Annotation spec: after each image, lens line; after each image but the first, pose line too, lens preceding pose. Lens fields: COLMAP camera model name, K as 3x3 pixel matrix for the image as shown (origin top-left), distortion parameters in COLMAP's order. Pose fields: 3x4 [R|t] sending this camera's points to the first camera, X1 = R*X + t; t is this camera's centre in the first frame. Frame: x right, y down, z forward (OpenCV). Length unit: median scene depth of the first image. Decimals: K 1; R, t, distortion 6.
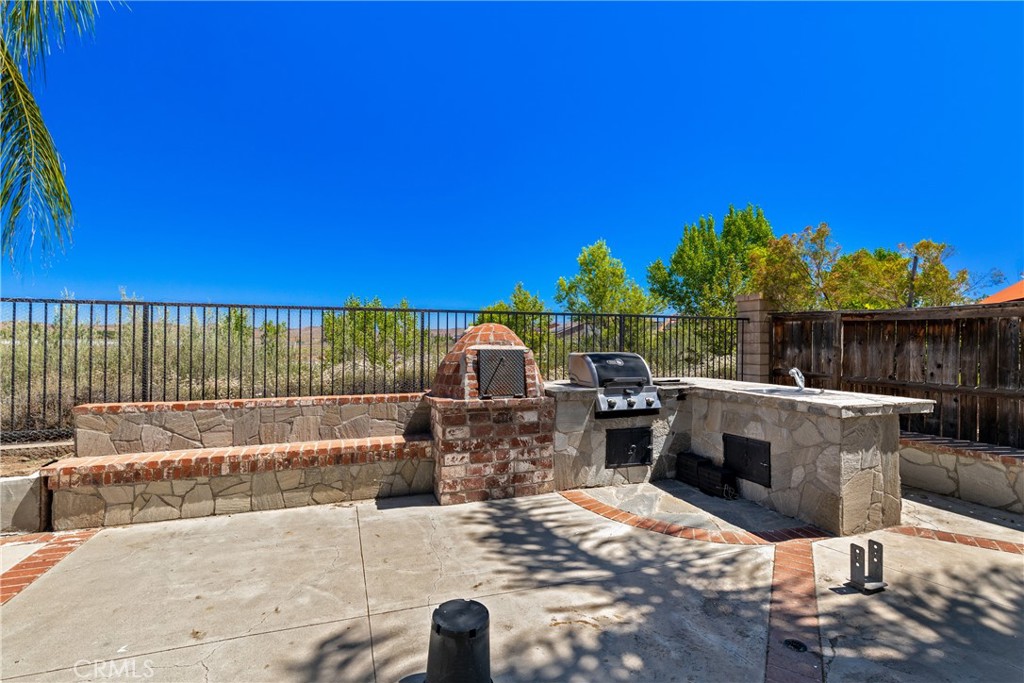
lens RADIAL K [[462.5, 0, 511.8], [0, 462.5, 339.9], [0, 0, 1]] dist [0.005820, -0.000964]
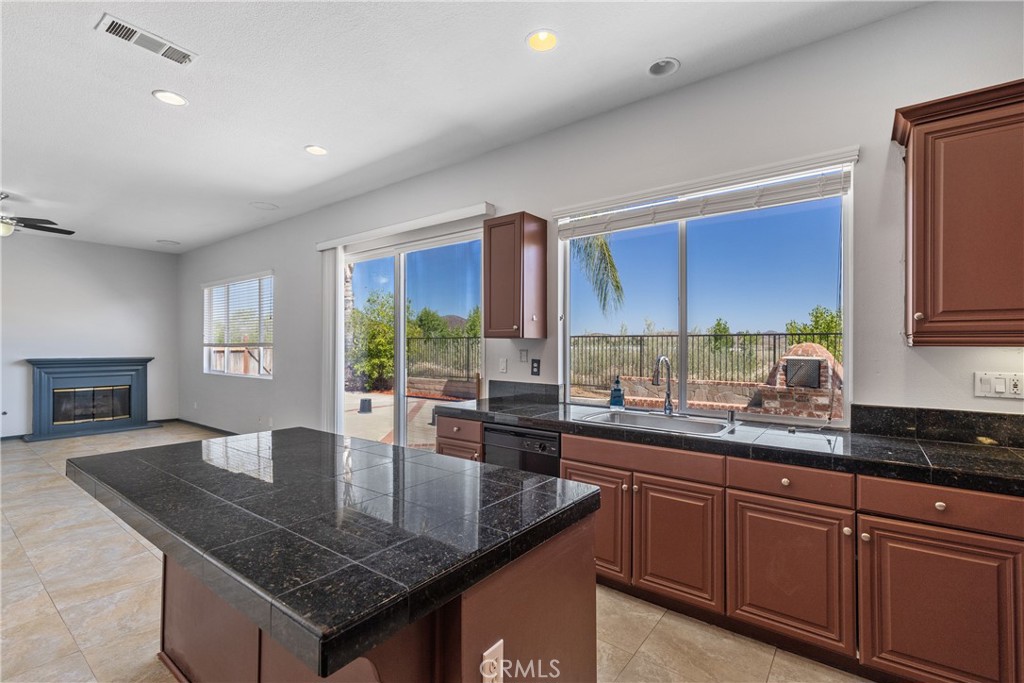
lens RADIAL K [[462.5, 0, 513.8], [0, 462.5, 342.2], [0, 0, 1]] dist [0.005820, -0.000964]
pose [[0.543410, -0.008645, -0.839423, 0.784664], [0.002767, 0.999960, -0.008507, -0.028092], [0.839463, 0.002301, 0.543412, -0.773973]]
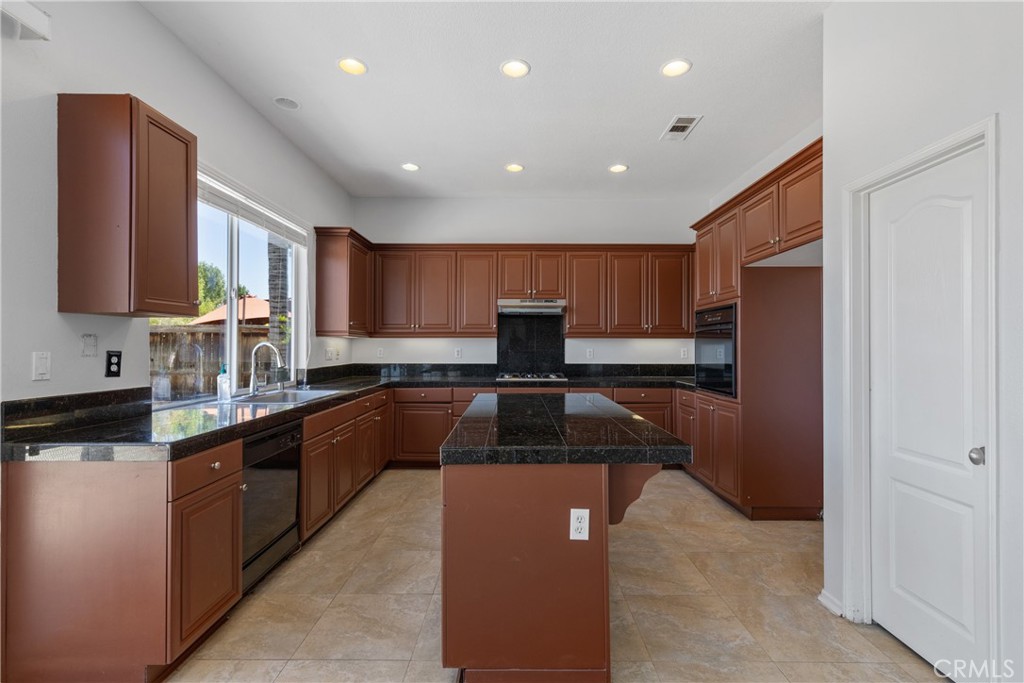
lens RADIAL K [[462.5, 0, 518.4], [0, 462.5, 343.7], [0, 0, 1]] dist [0.005820, -0.000964]
pose [[0.332605, -0.000014, 0.943066, -0.246497], [-0.006087, 0.999979, 0.002162, -0.015330], [-0.943046, -0.006459, 0.332598, -0.878739]]
